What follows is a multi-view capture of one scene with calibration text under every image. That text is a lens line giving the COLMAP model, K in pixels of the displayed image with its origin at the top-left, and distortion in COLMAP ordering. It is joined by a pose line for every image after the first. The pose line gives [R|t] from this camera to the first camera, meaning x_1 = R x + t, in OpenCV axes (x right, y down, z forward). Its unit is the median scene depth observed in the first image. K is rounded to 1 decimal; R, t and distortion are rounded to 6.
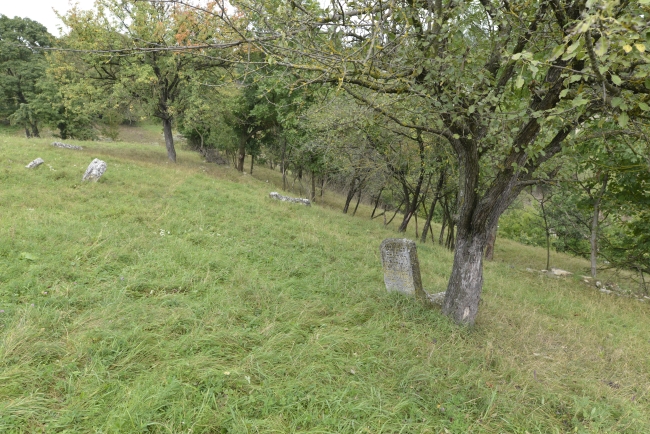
lens RADIAL K [[445.8, 0, 325.8], [0, 445.8, 218.4], [0, 0, 1]] dist [-0.051747, 0.042976]
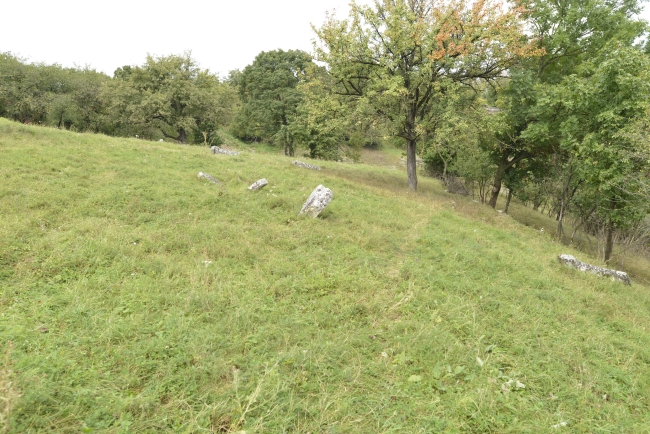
lens RADIAL K [[445.8, 0, 325.8], [0, 445.8, 218.4], [0, 0, 1]] dist [-0.051747, 0.042976]
pose [[0.871122, 0.101260, -0.480512, -0.089766], [-0.128759, 0.991373, -0.024512, -0.037935], [0.473885, 0.083224, 0.876645, 0.213449]]
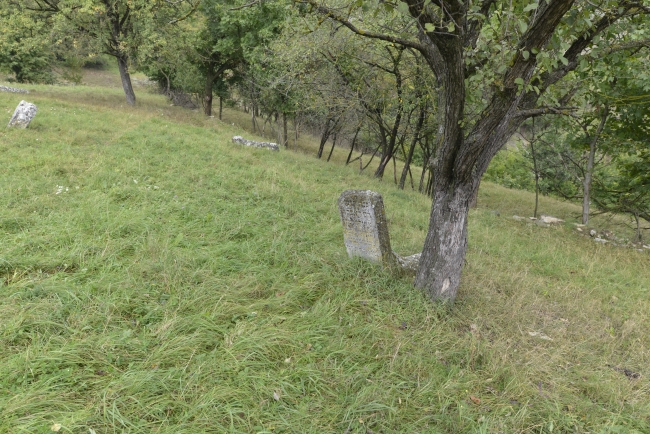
lens RADIAL K [[445.8, 0, 325.8], [0, 445.8, 218.4], [0, 0, 1]] dist [-0.051747, 0.042976]
pose [[0.999079, -0.024886, 0.034958, 0.020256], [0.020372, 0.992071, 0.124015, -0.001138], [-0.037767, -0.123189, 0.991664, 0.060986]]
